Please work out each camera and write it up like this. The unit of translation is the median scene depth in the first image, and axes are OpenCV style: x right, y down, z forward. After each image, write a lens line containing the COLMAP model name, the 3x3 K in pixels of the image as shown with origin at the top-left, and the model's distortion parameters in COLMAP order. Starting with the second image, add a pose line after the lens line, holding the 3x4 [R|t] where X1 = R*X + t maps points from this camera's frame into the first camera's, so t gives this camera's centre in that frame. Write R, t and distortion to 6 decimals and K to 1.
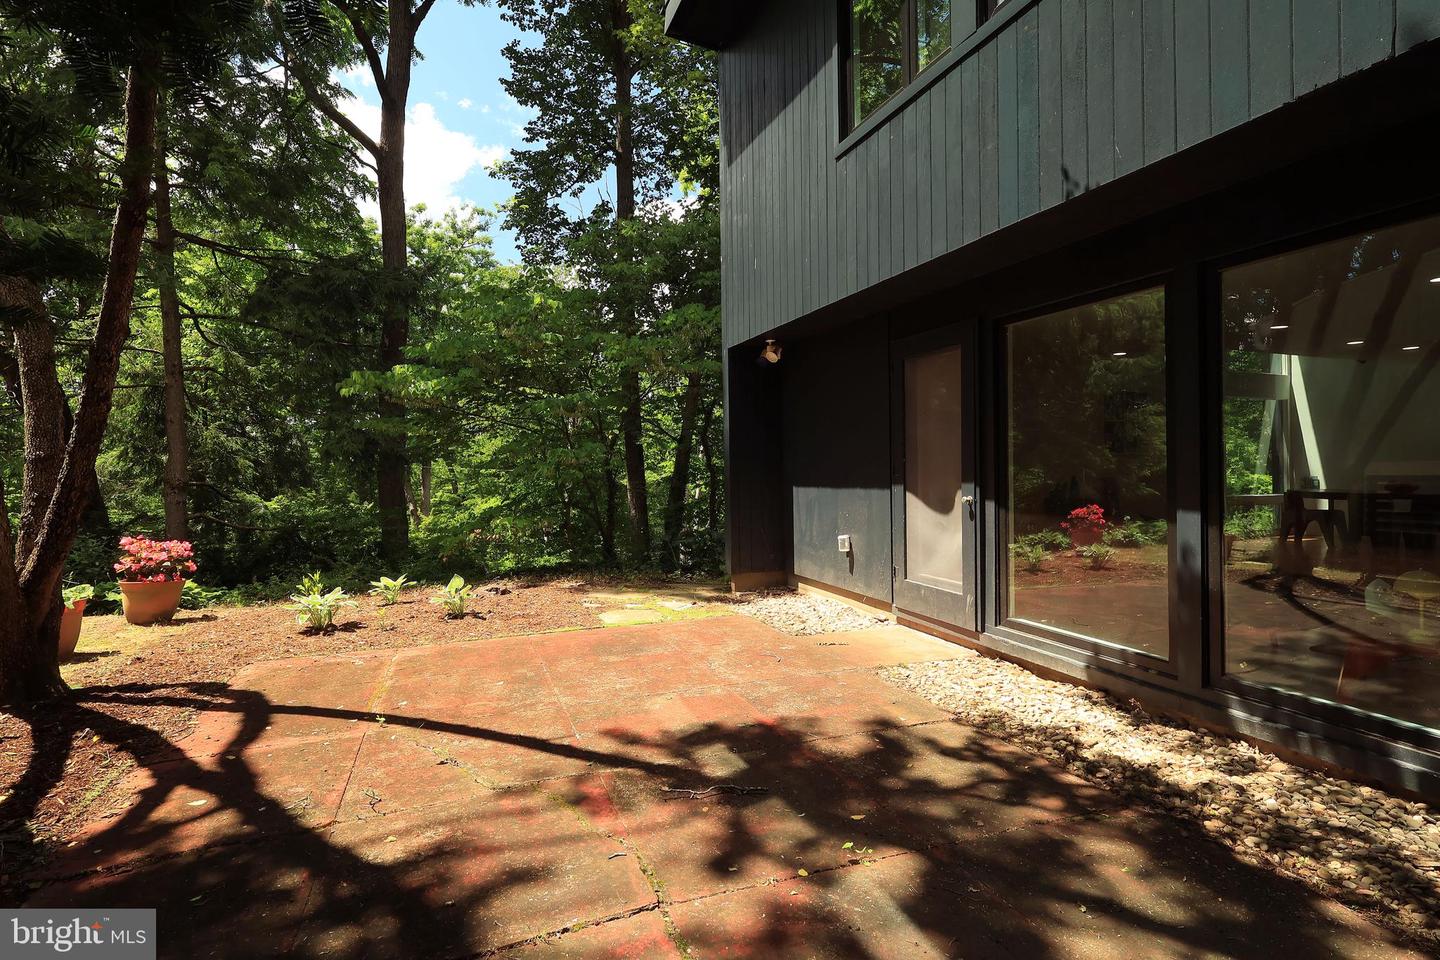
lens RADIAL K [[676.6, 0, 715.5], [0, 676.6, 479.1], [0, 0, 1]] dist [0.001428, -0.000077]
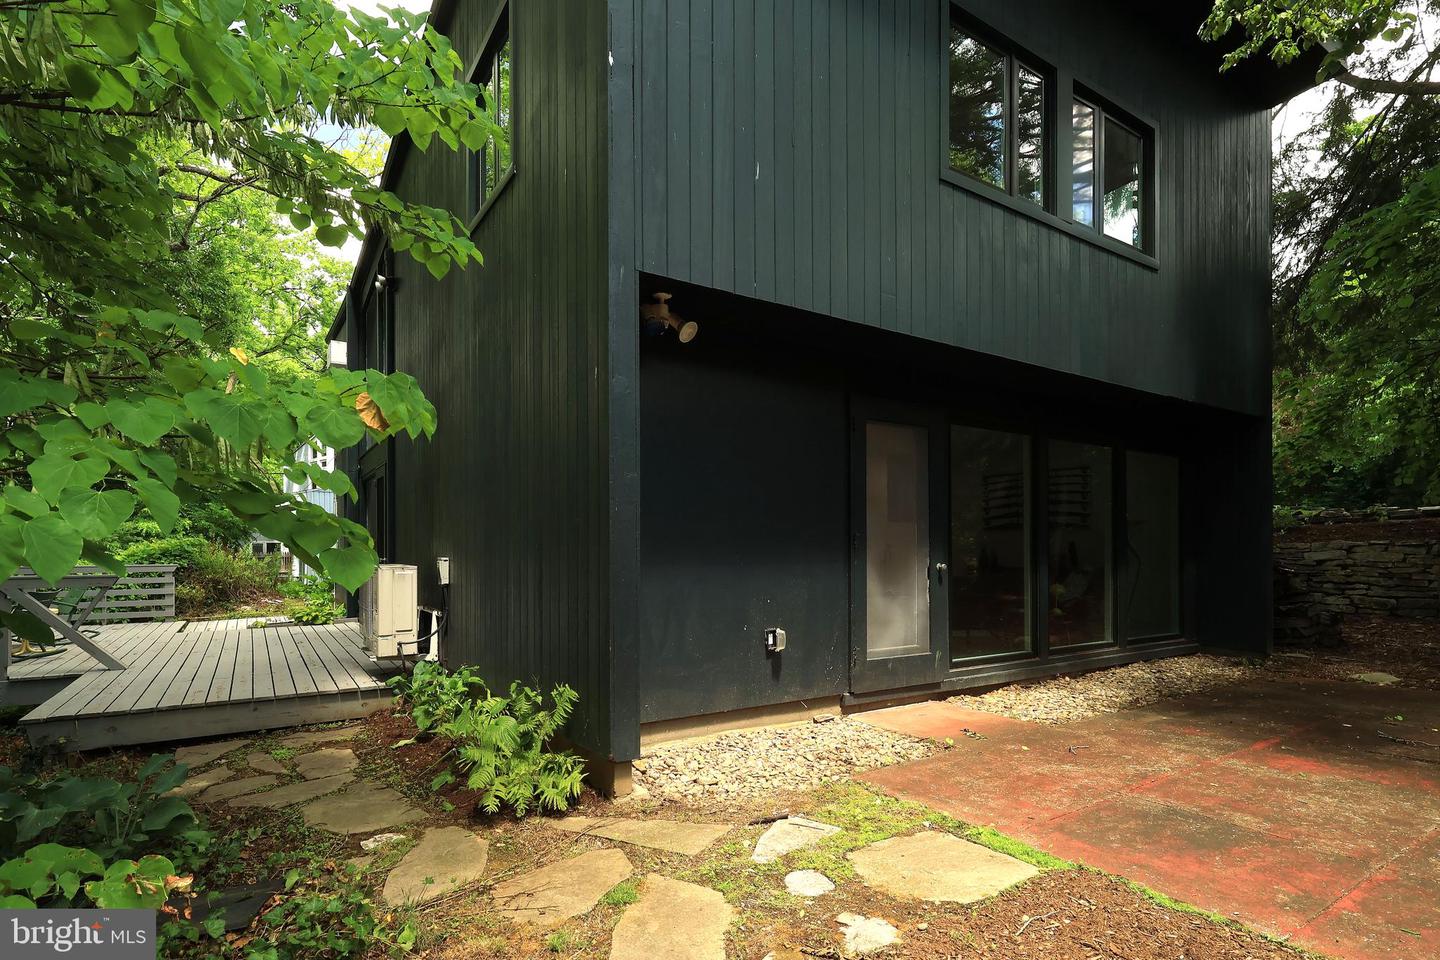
lens RADIAL K [[704.6, 0, 715.9], [0, 704.6, 550.0], [0, 0, 1]] dist [0.002178, 0.000573]
pose [[-0.195656, 0.007816, 0.980641, -0.696893], [0.016571, 0.999852, -0.004663, 0.003138], [-0.980533, 0.015338, -0.195757, 1.588237]]
